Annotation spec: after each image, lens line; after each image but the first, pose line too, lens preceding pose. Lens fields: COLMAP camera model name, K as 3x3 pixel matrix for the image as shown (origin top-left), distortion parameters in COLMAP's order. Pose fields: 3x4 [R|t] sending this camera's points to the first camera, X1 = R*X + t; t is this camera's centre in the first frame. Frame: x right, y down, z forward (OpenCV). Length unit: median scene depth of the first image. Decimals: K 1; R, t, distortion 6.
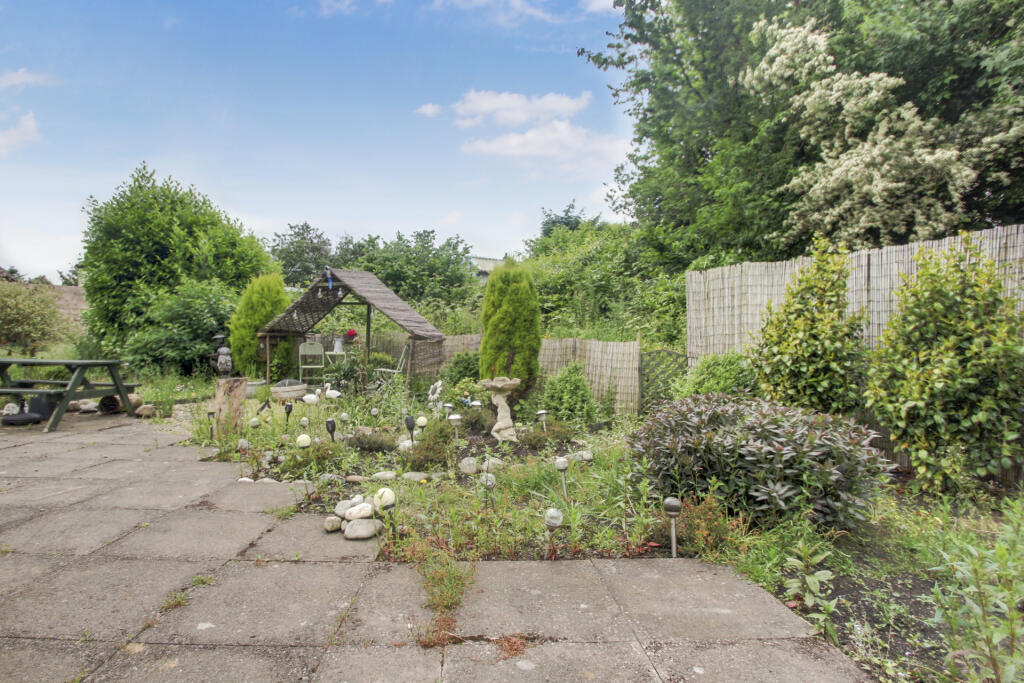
lens RADIAL K [[488.7, 0, 512.4], [0, 488.7, 357.4], [0, 0, 1]] dist [0.020047, -0.019647]
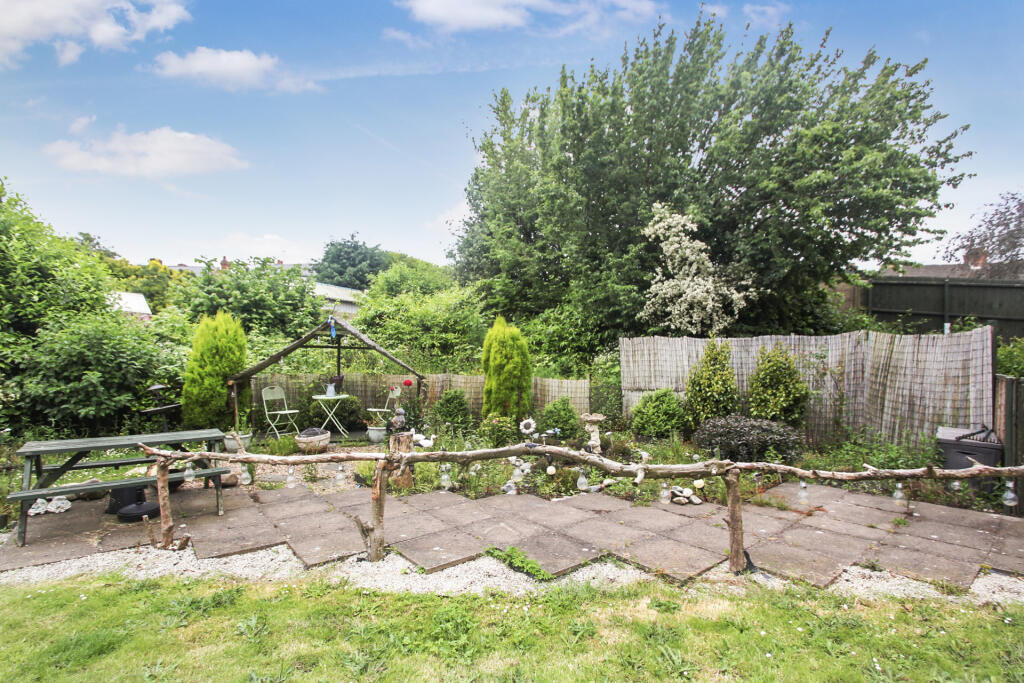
lens RADIAL K [[488.7, 0, 512.4], [0, 488.7, 357.4], [0, 0, 1]] dist [0.020047, -0.019647]
pose [[0.787590, -0.017184, 0.615960, -0.692905], [0.022726, 0.999741, -0.001168, -0.084357], [-0.615781, 0.014918, 0.787776, -0.052932]]
